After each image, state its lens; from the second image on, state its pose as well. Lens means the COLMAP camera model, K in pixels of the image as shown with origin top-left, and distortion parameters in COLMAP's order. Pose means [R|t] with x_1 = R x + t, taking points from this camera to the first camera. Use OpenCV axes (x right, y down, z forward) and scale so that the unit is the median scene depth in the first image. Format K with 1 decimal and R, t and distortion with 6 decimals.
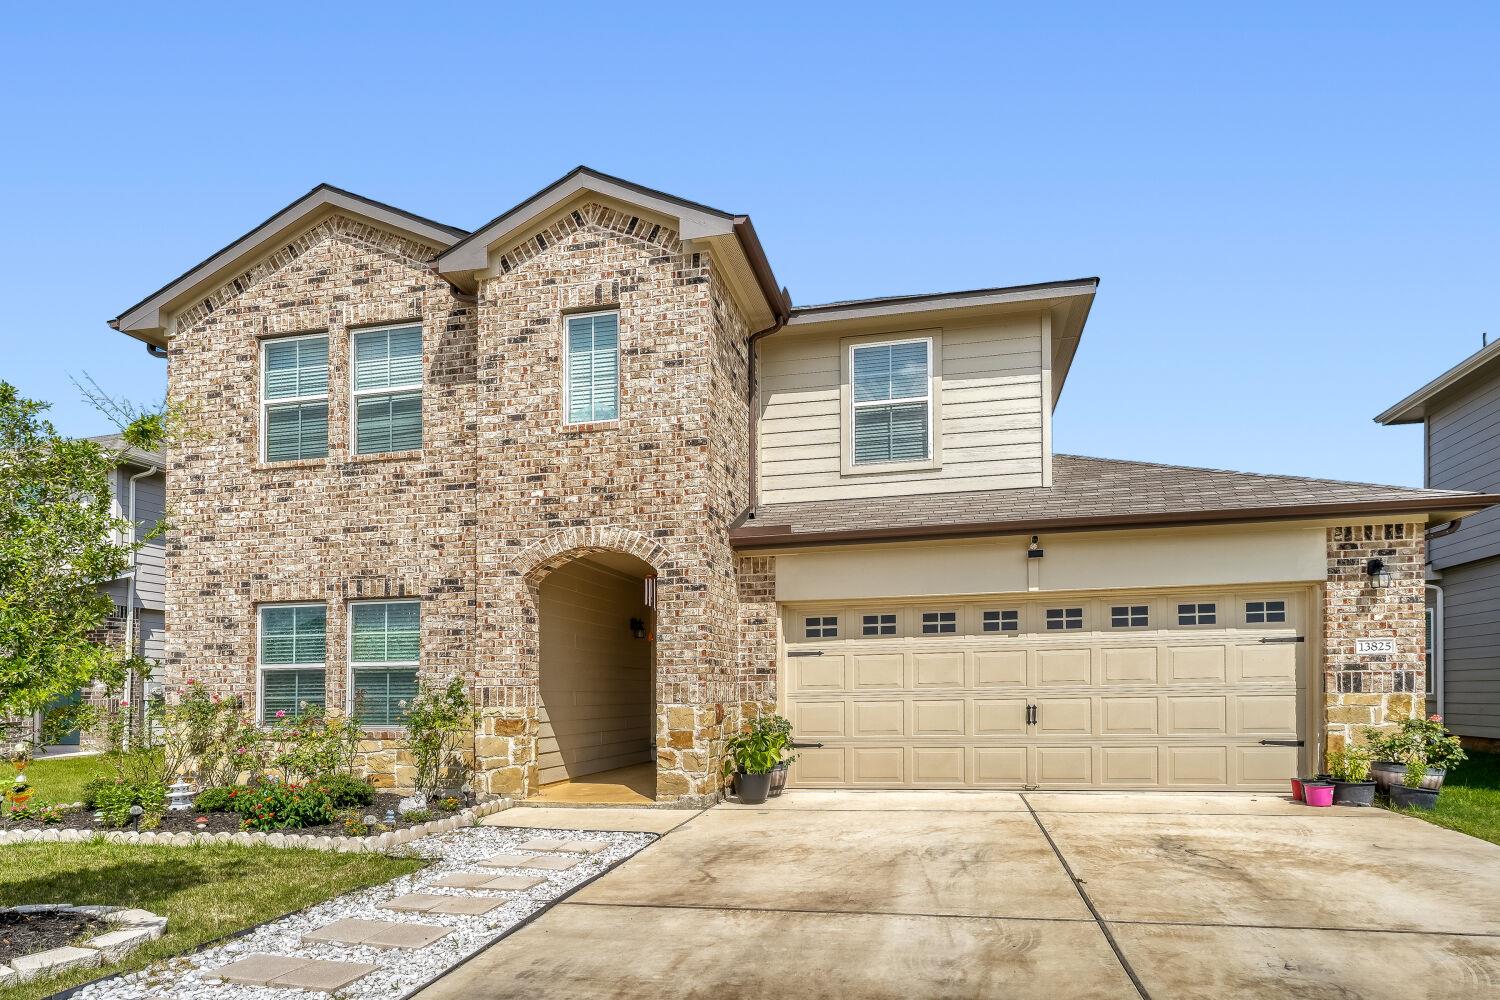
lens RADIAL K [[889.5, 0, 748.6], [0, 889.5, 537.4], [0, 0, 1]] dist [-0.005386, -0.000670]
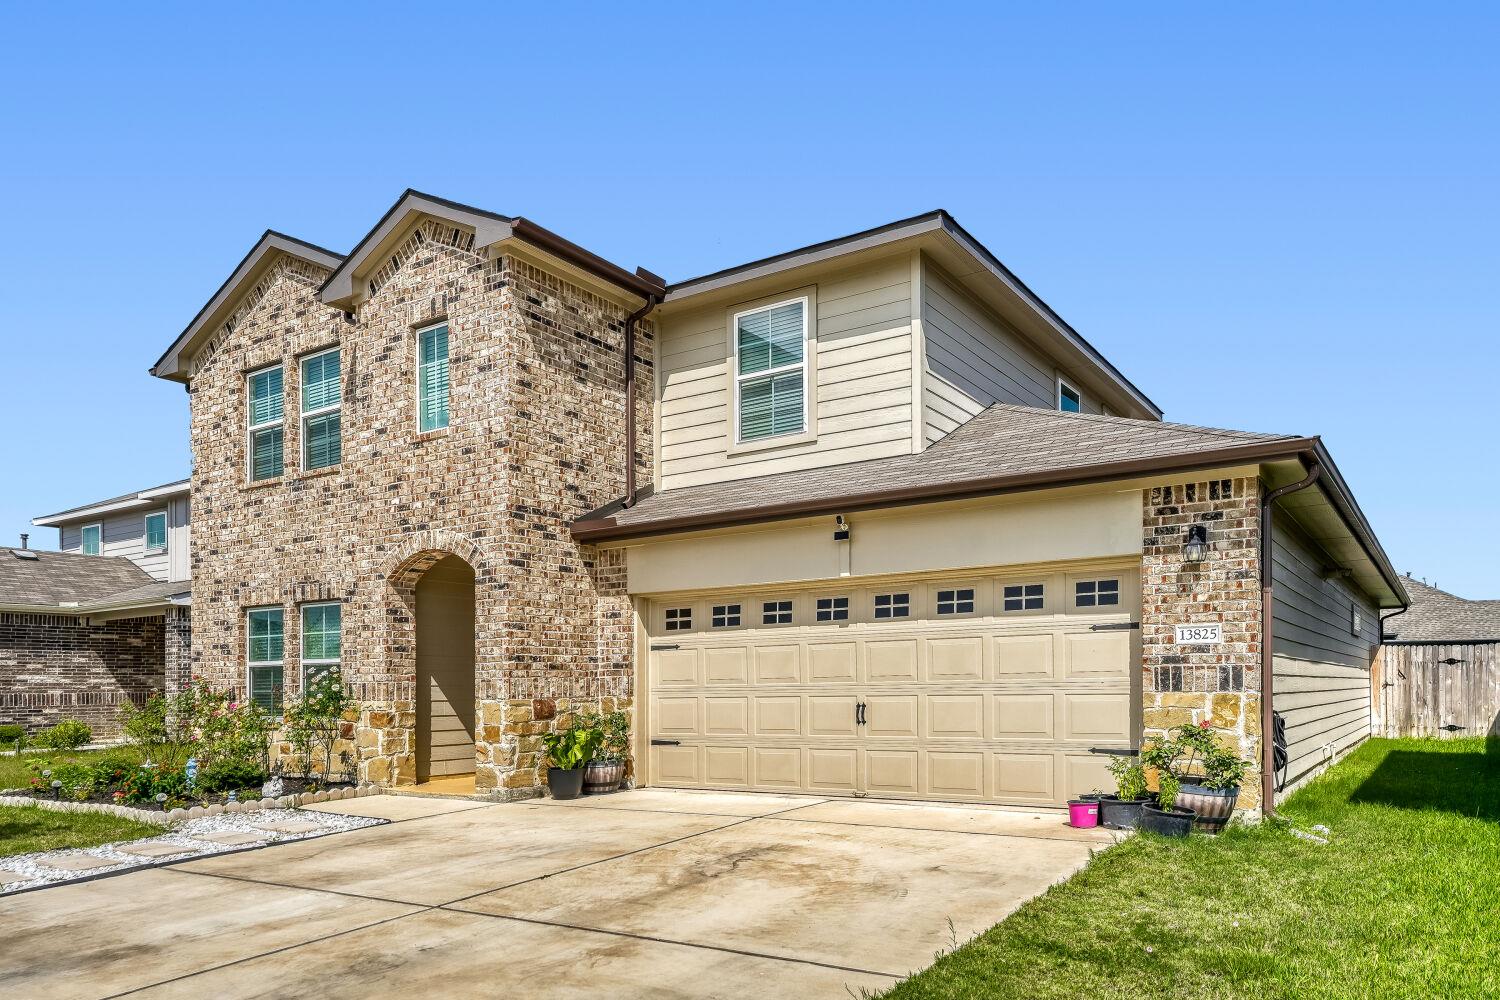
lens RADIAL K [[1043.3, 0, 750.0], [0, 1043.3, 500.0], [0, 0, 1]] dist [0.004337, 0.000066]
pose [[0.935139, -0.060724, -0.349037, 0.583189], [0.061752, 0.998058, -0.008193, -0.014036], [0.348857, -0.013892, 0.937073, -0.024429]]
